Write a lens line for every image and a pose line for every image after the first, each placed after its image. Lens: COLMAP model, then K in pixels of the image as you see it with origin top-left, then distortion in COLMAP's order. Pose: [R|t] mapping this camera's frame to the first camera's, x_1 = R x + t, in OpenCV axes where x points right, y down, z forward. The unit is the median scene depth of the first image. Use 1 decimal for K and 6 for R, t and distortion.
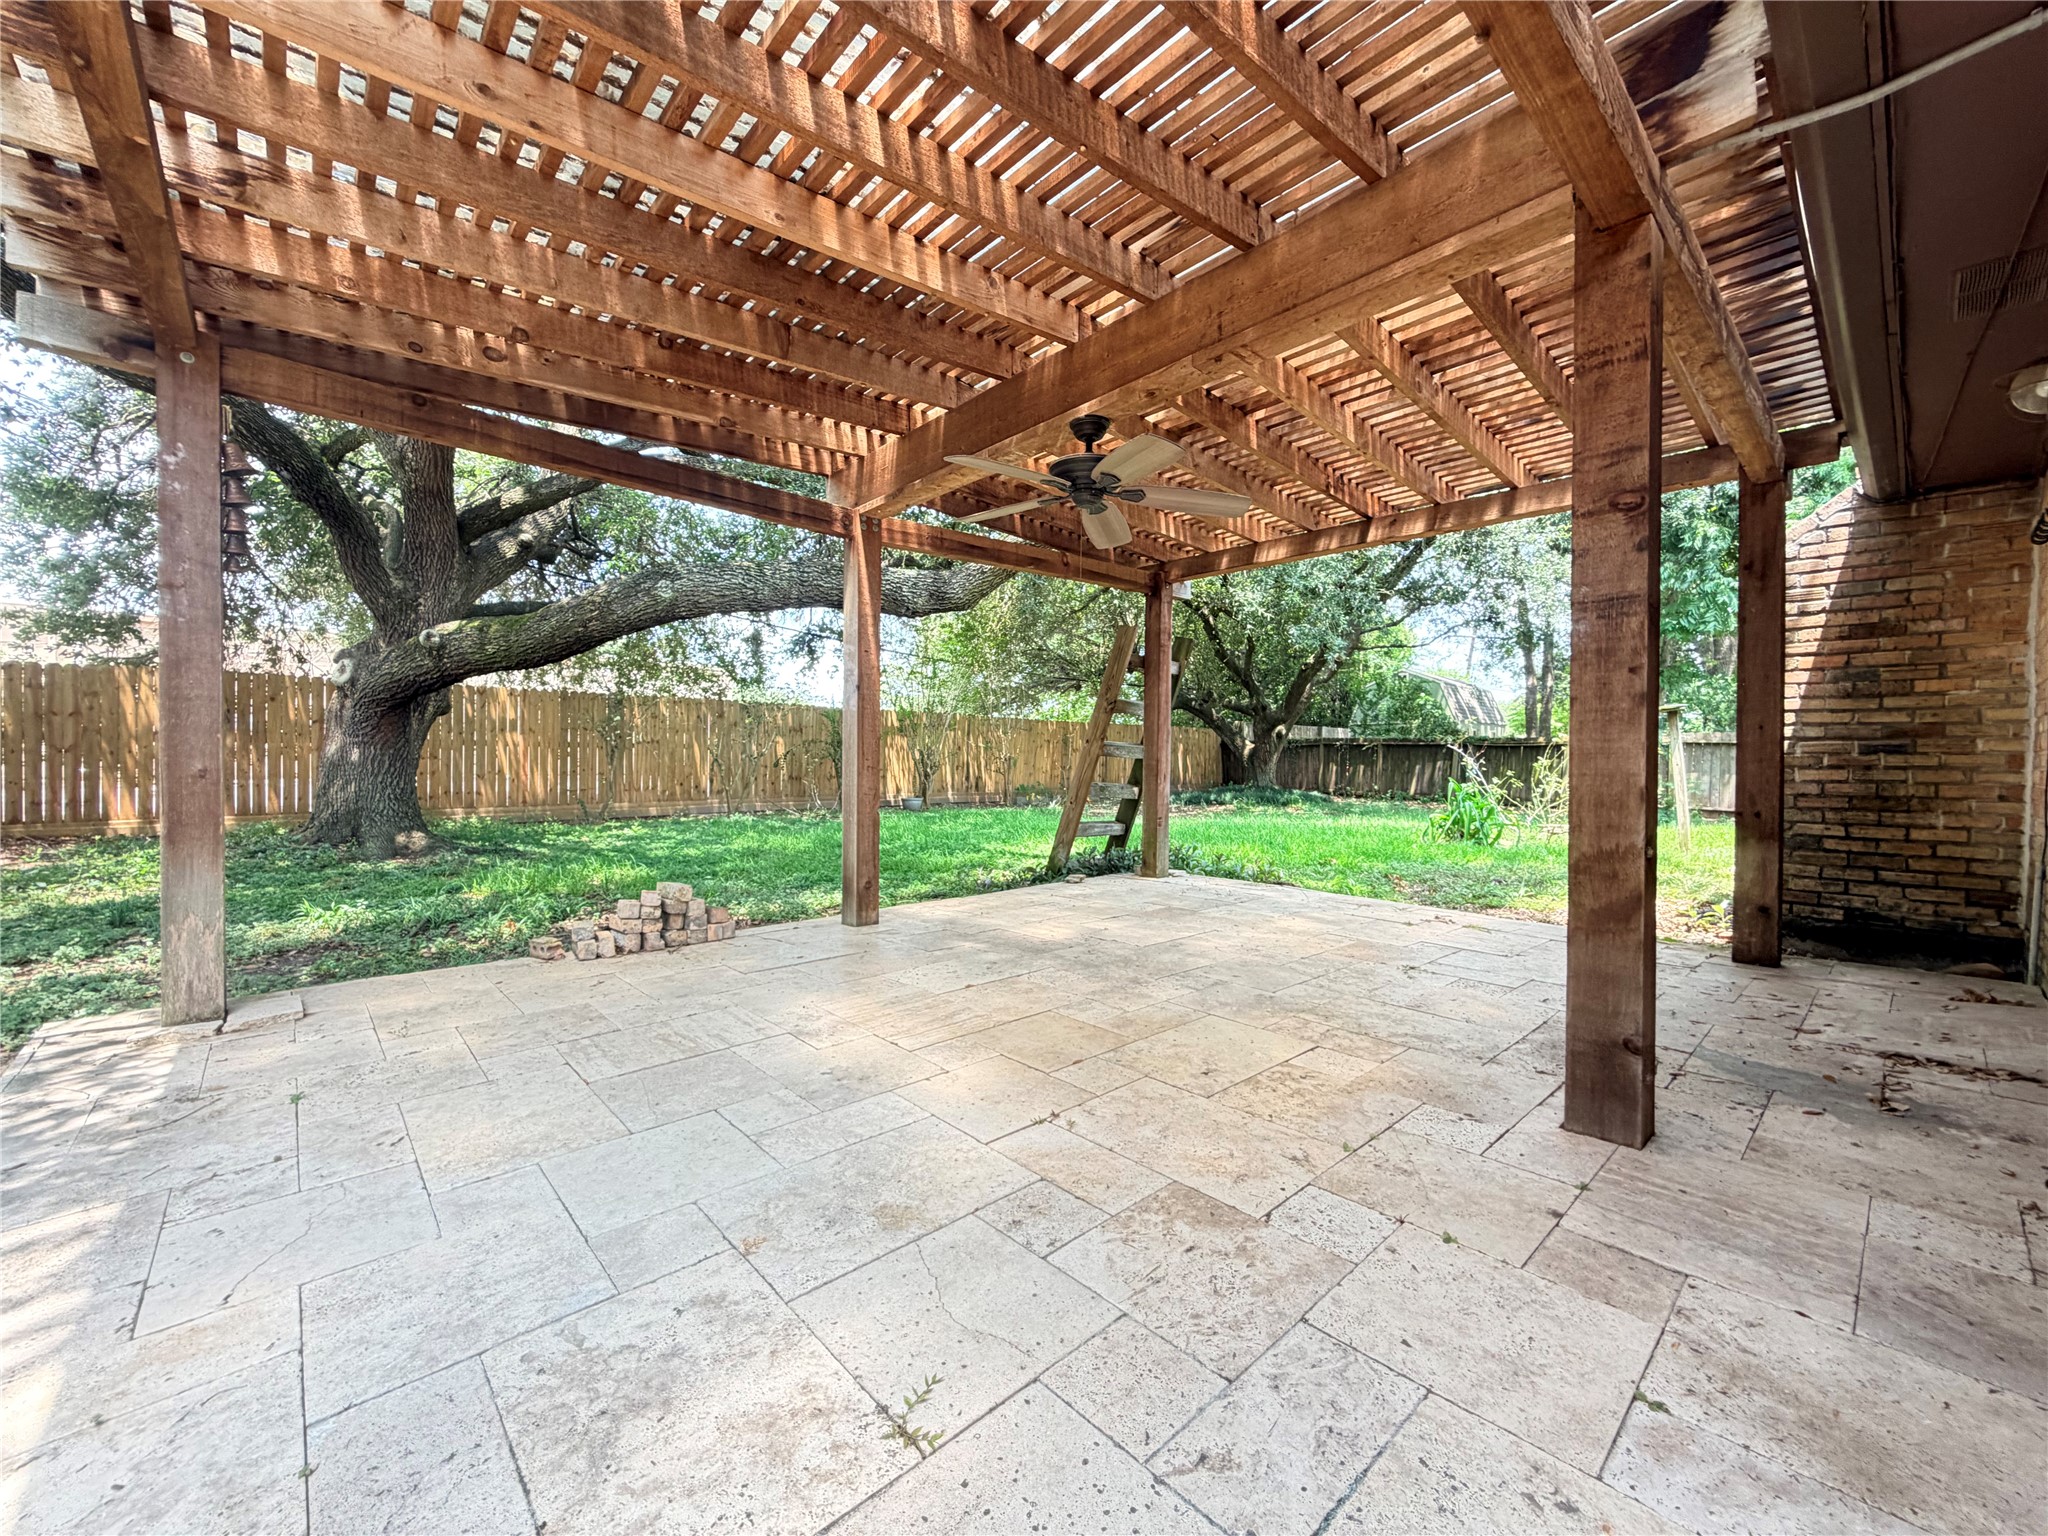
lens RADIAL K [[822.7, 0, 1016.3], [0, 822.7, 762.1], [0, 0, 1]] dist [0.000678, -0.000353]
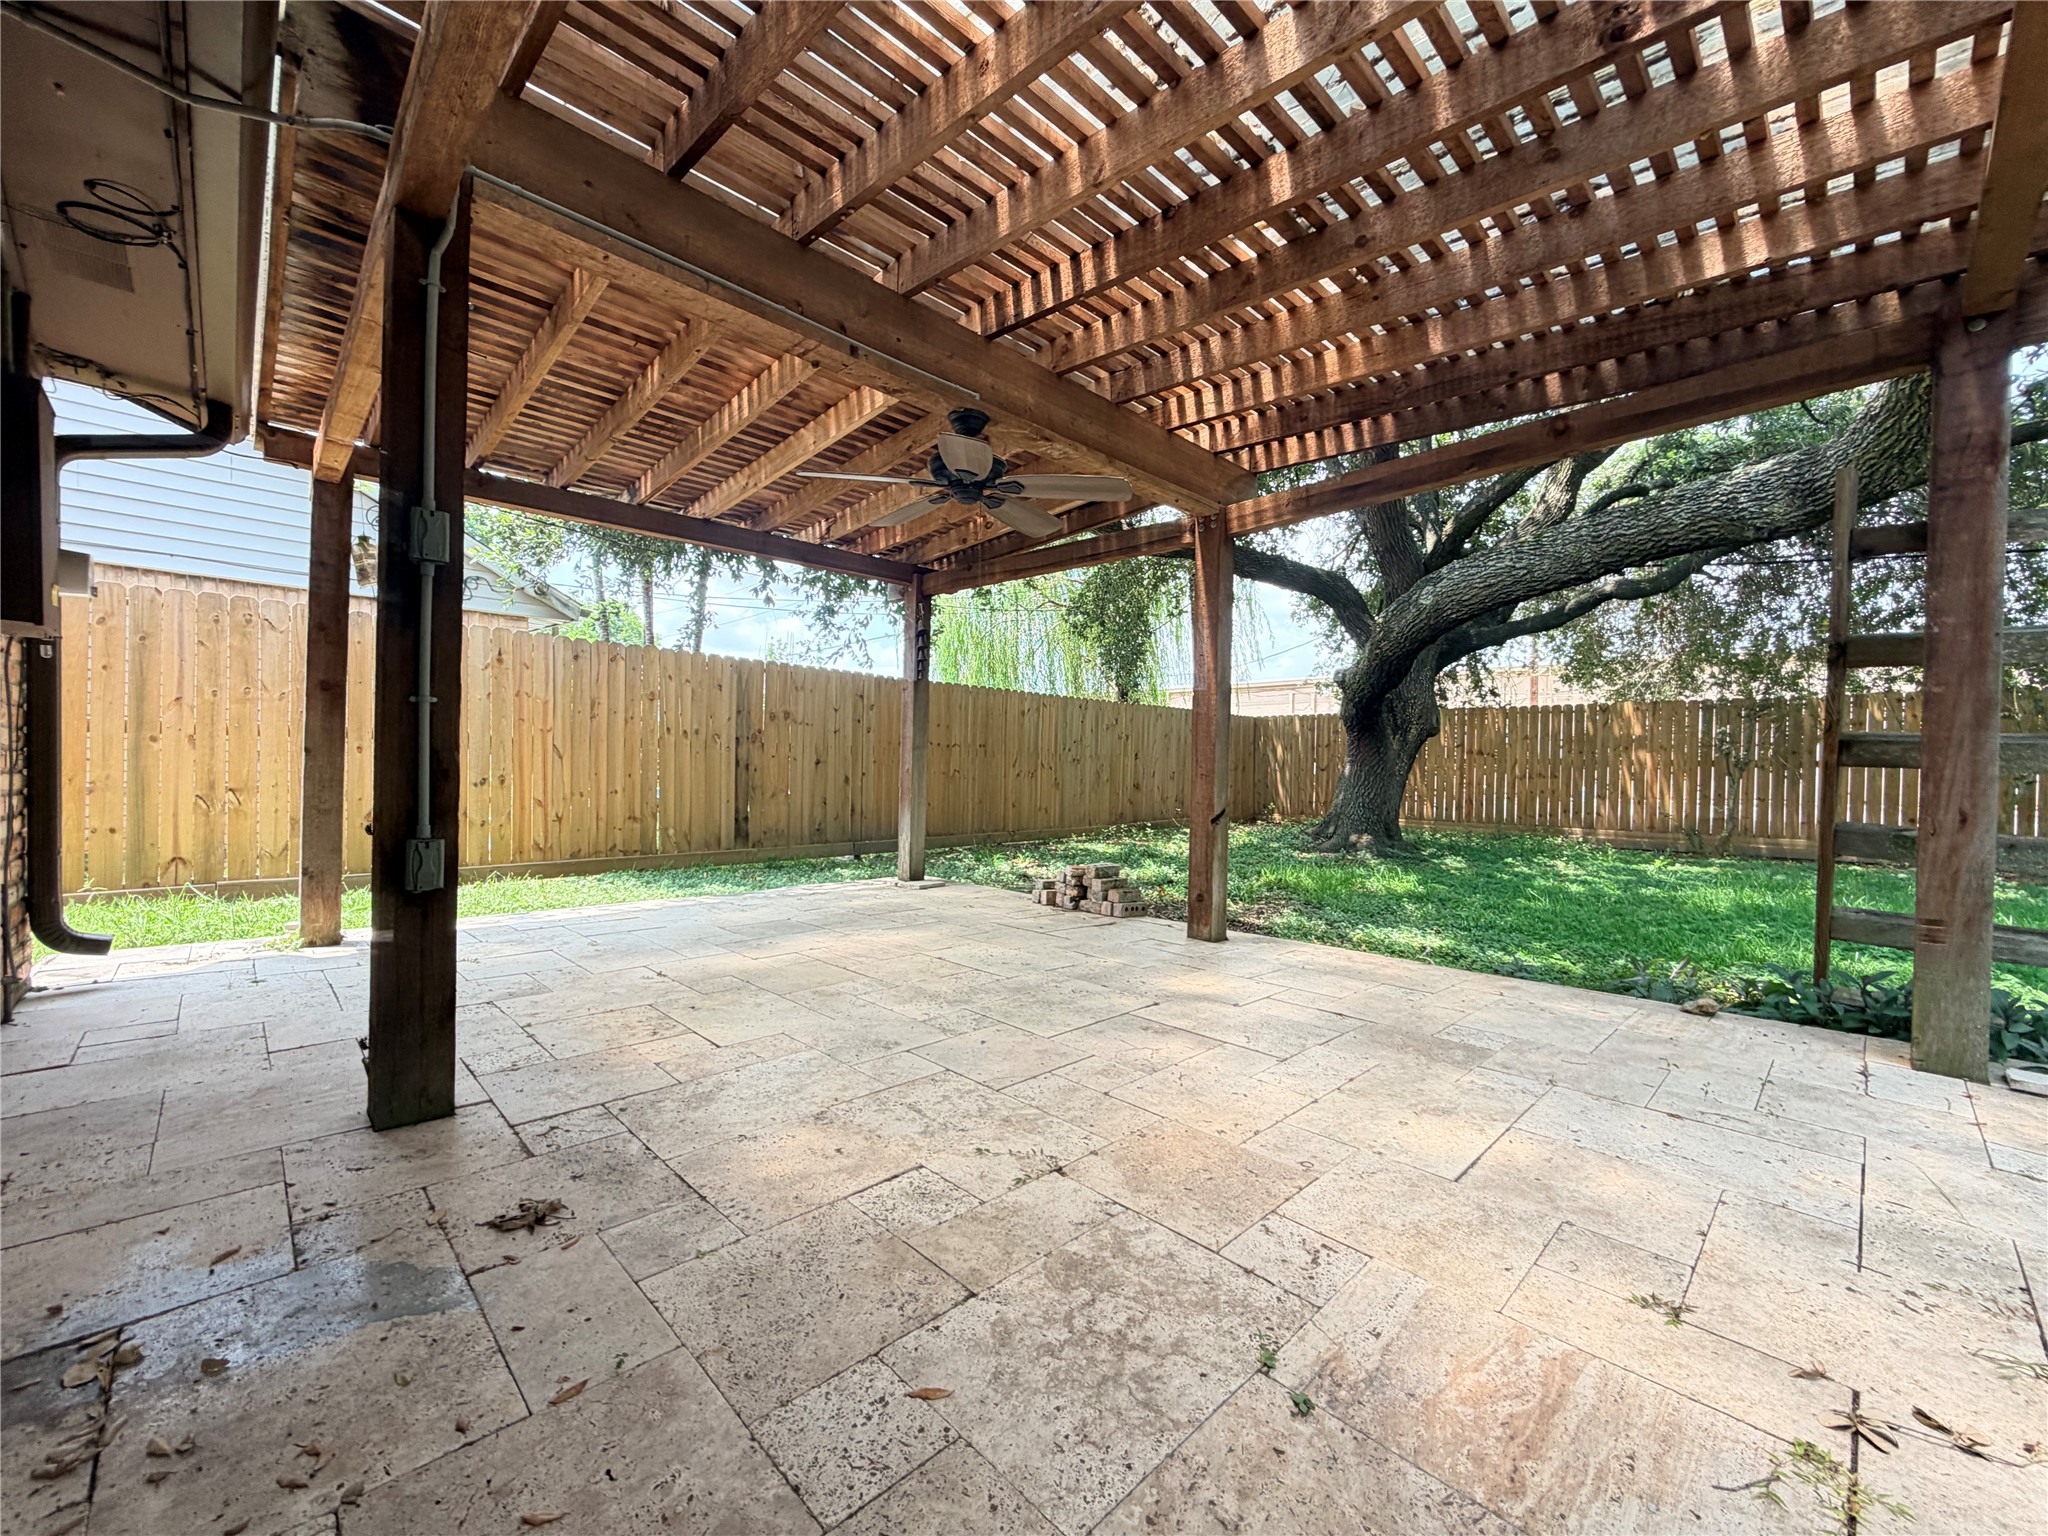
lens RADIAL K [[822.7, 0, 1015.2], [0, 822.7, 774.8], [0, 0, 1]] dist [0.000678, -0.000353]
pose [[0.027294, 0.003014, -0.999623, 1.315743], [-0.020307, 0.999791, 0.002461, 0.013494], [0.999421, 0.020232, 0.027349, 1.284107]]
